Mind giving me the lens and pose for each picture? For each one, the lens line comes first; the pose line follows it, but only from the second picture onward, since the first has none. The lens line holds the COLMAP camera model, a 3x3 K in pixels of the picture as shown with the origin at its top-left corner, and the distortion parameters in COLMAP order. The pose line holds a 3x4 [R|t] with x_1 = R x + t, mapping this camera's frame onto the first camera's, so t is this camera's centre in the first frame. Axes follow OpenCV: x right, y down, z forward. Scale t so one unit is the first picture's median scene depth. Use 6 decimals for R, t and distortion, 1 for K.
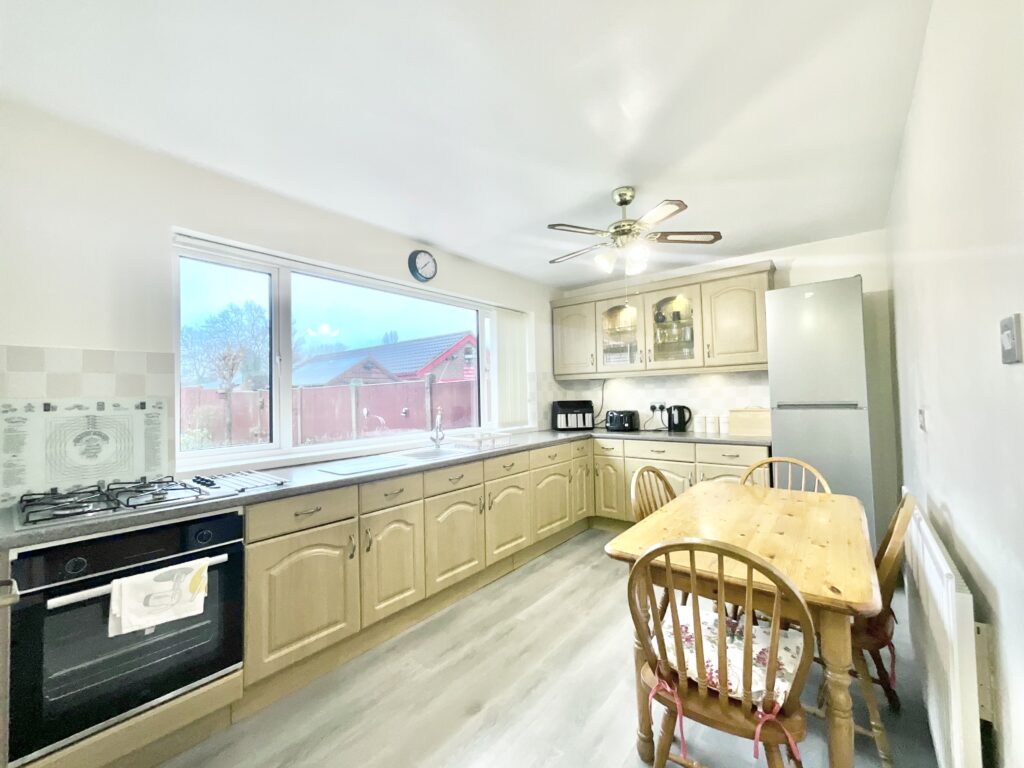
lens RADIAL K [[417.6, 0, 507.5], [0, 417.6, 382.3], [0, 0, 1]] dist [-0.002647, 0.000110]
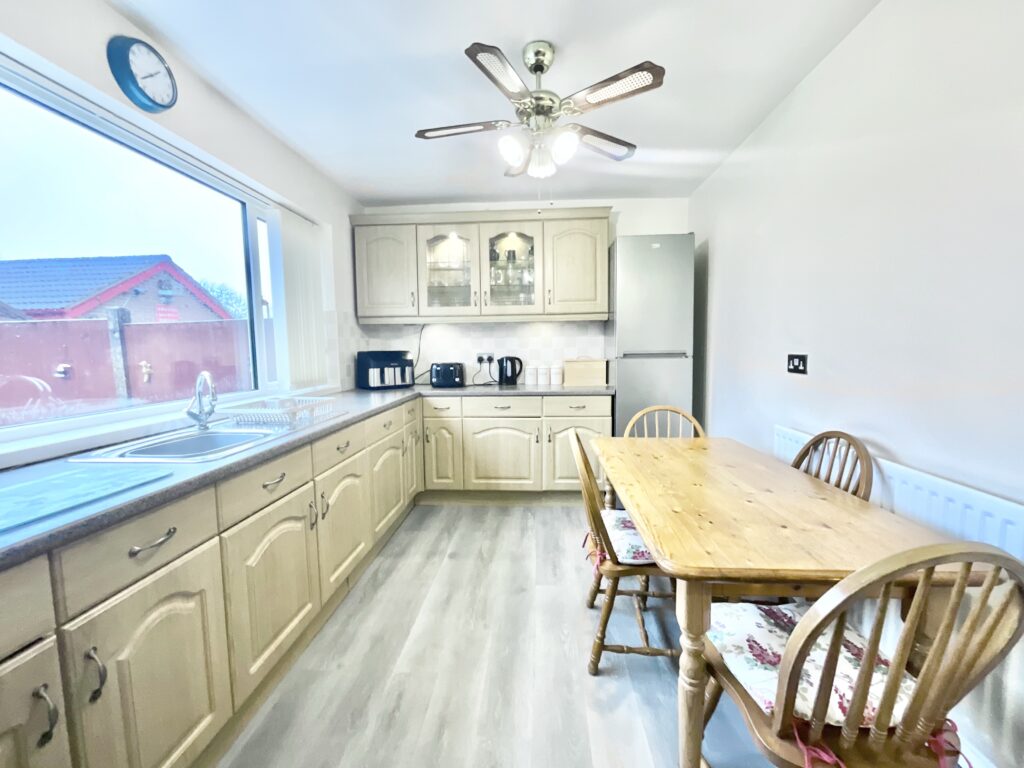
lens RADIAL K [[417.6, 0, 507.5], [0, 417.6, 385.1], [0, 0, 1]] dist [-0.002647, 0.000110]
pose [[0.813957, -0.038971, 0.579617, -0.135857], [-0.025387, 0.994408, 0.102511, 0.025830], [-0.580370, -0.098154, 0.808416, 0.274031]]
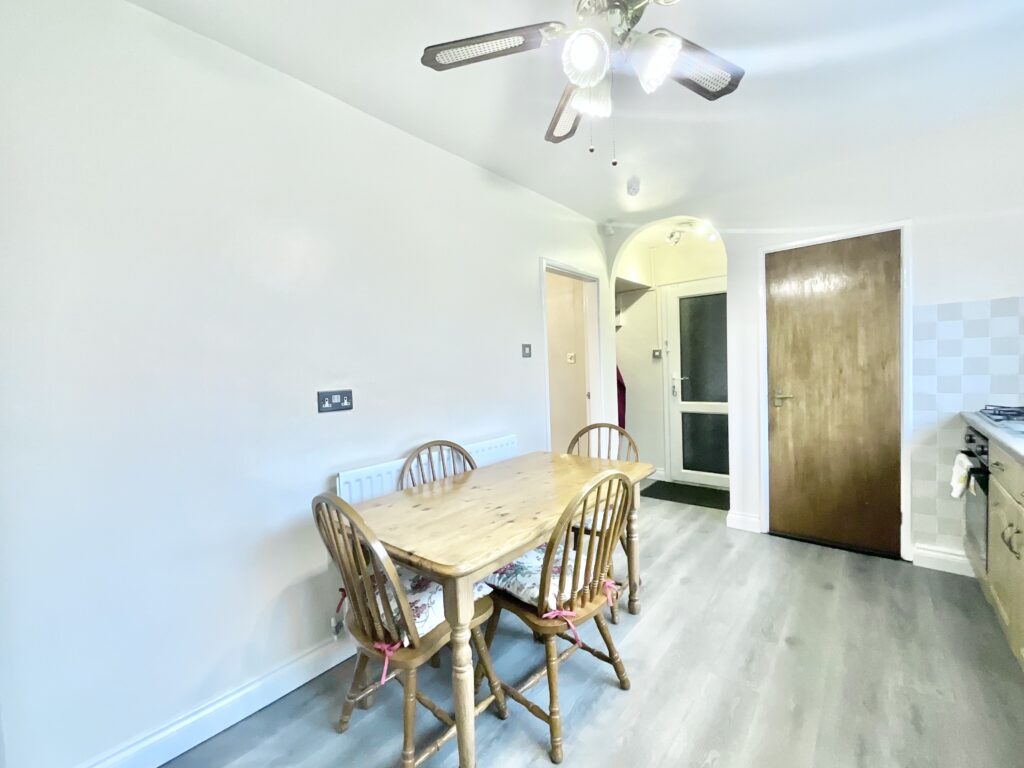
lens RADIAL K [[417.6, 0, 520.4], [0, 417.6, 386.5], [0, 0, 1]] dist [-0.002647, 0.000110]
pose [[-0.997498, 0.070223, 0.008142, 0.268194], [0.070349, 0.997387, 0.016409, 0.034624], [-0.006968, 0.016941, -0.999832, 0.990318]]
